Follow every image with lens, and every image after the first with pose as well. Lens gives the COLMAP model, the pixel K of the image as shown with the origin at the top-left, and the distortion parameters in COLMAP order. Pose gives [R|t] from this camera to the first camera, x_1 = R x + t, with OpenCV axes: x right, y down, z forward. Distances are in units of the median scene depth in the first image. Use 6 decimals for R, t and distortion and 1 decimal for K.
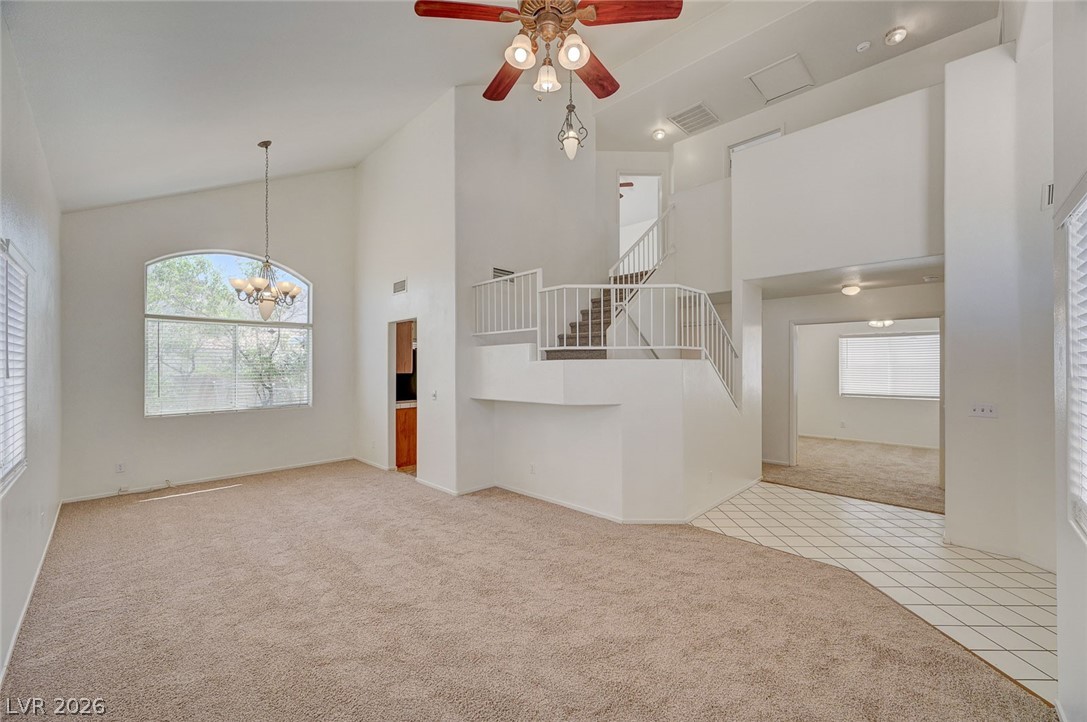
lens RADIAL K [[425.3, 0, 543.5], [0, 425.3, 361.0], [0, 0, 1]] dist [-0.000981, 0.000088]
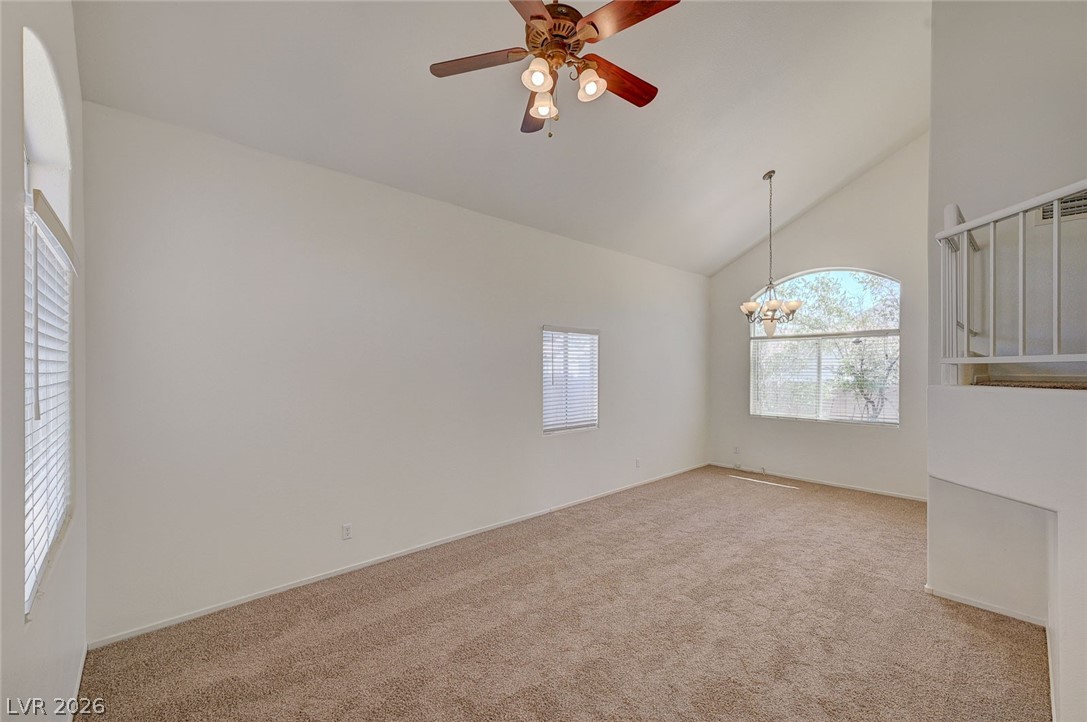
lens RADIAL K [[435.0, 0, 543.5], [0, 435.0, 361.0], [0, 0, 1]] dist [-0.001855, 0.000741]
pose [[-0.047675, -0.013170, -0.998776, 0.461651], [0.008791, 0.999869, -0.013604, -0.024928], [0.998824, -0.009429, -0.047553, 0.443817]]
